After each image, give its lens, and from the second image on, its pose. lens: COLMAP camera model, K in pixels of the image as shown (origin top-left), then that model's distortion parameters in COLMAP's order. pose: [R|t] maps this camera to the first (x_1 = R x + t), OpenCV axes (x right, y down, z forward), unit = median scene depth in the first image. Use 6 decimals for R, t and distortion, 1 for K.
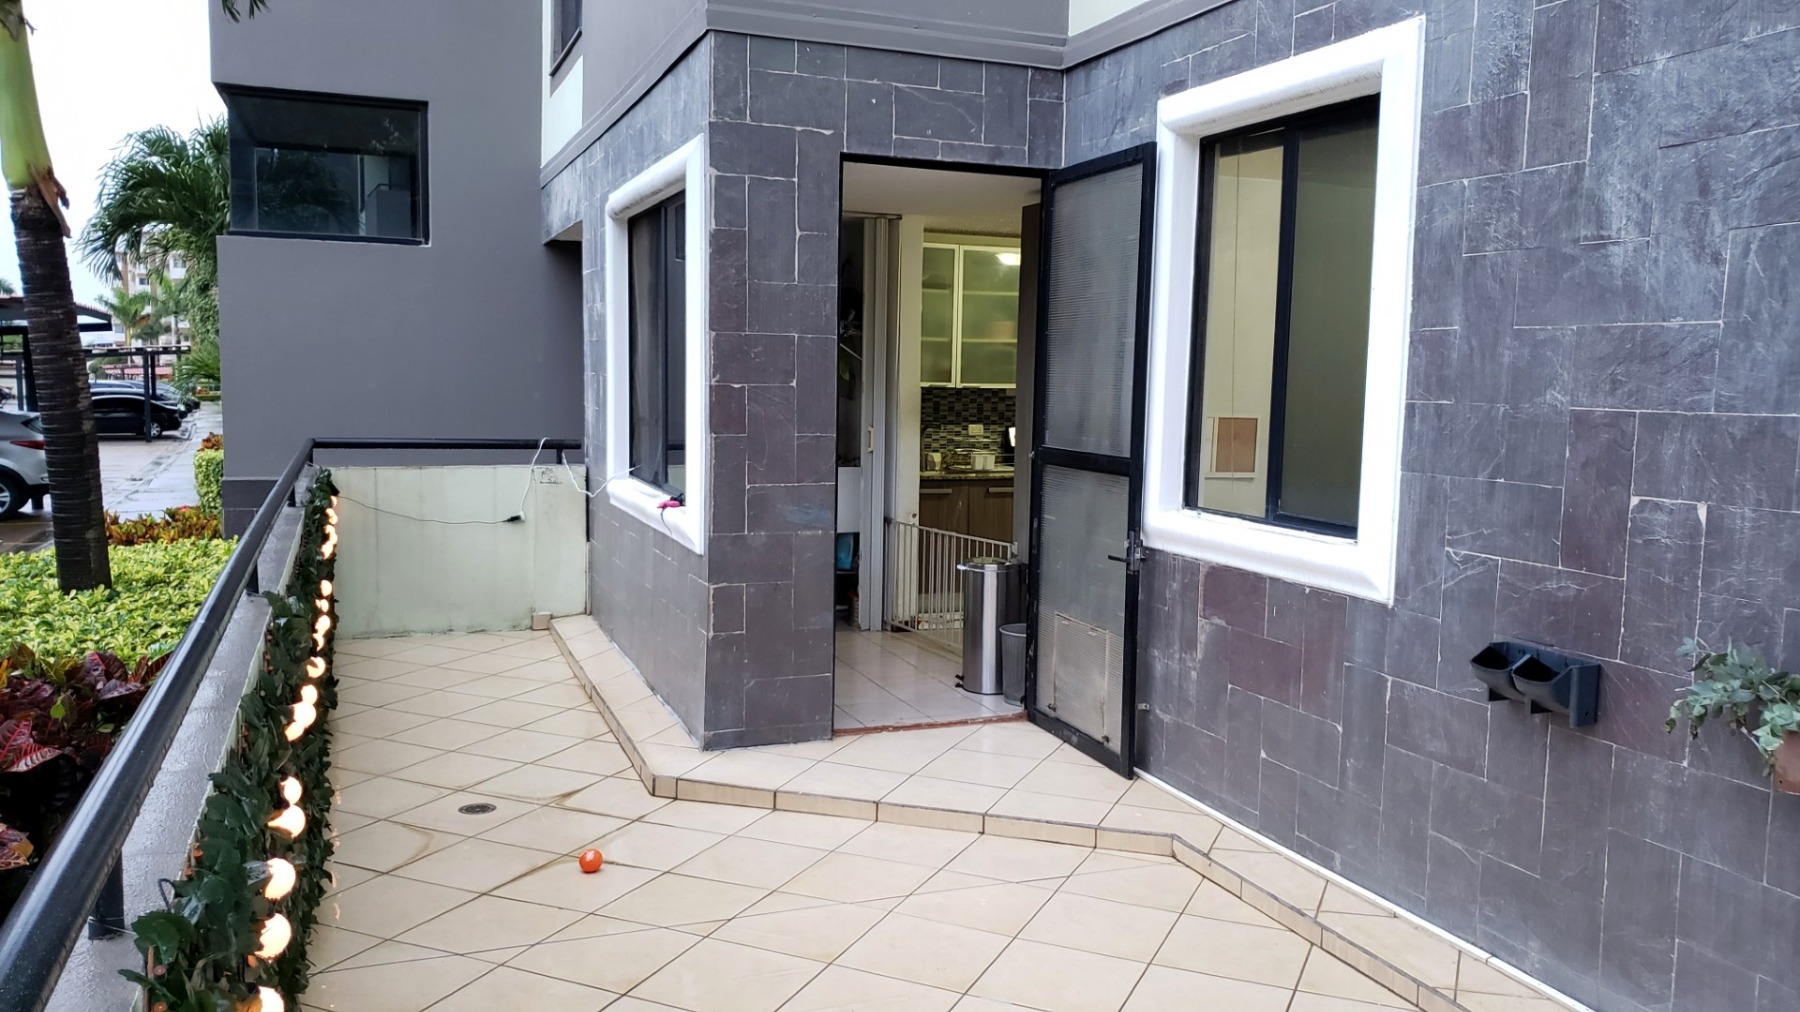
lens RADIAL K [[1414.2, 0, 901.2], [0, 1414.2, 505.8], [0, 0, 1]] dist [0.046052, -0.000078]
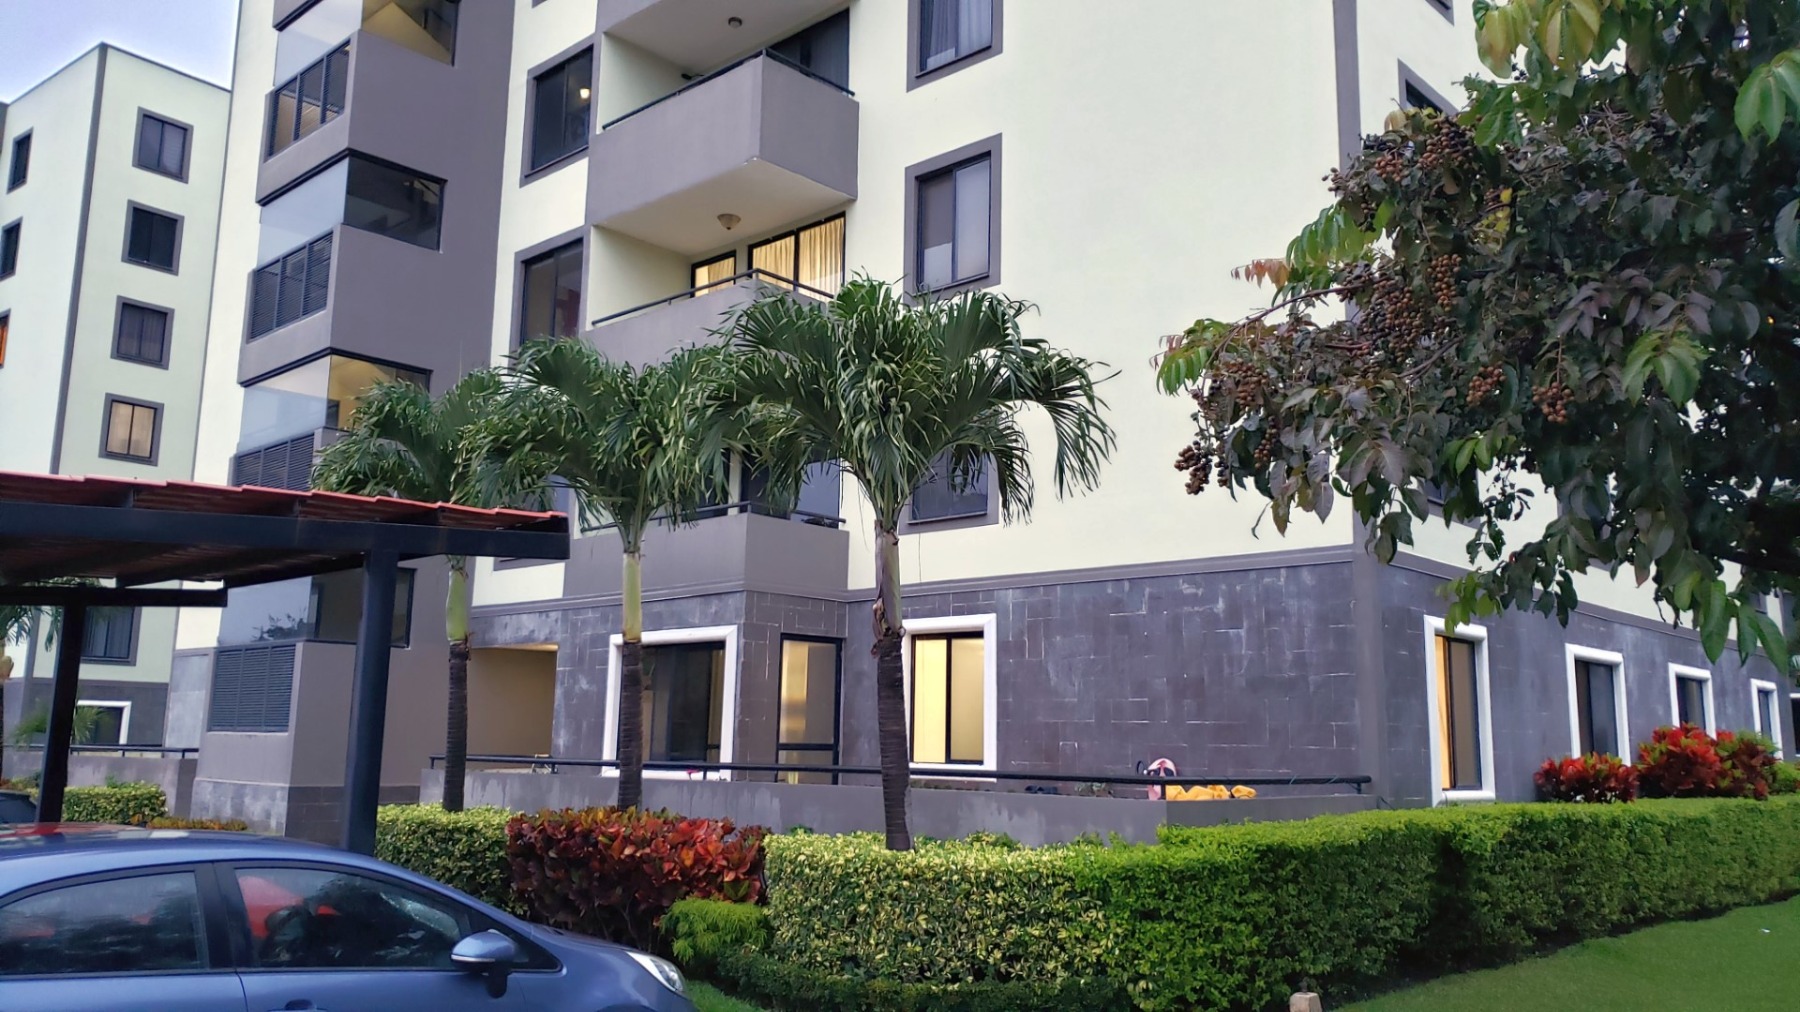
lens RADIAL K [[1414.2, 0, 902.5], [0, 1414.2, 505.2], [0, 0, 1]] dist [0.046052, -0.000078]
pose [[0.898649, 0.055114, 0.435193, -1.616123], [0.052394, 0.971489, -0.231222, 0.235920], [-0.435529, 0.230589, 0.870140, -2.366607]]
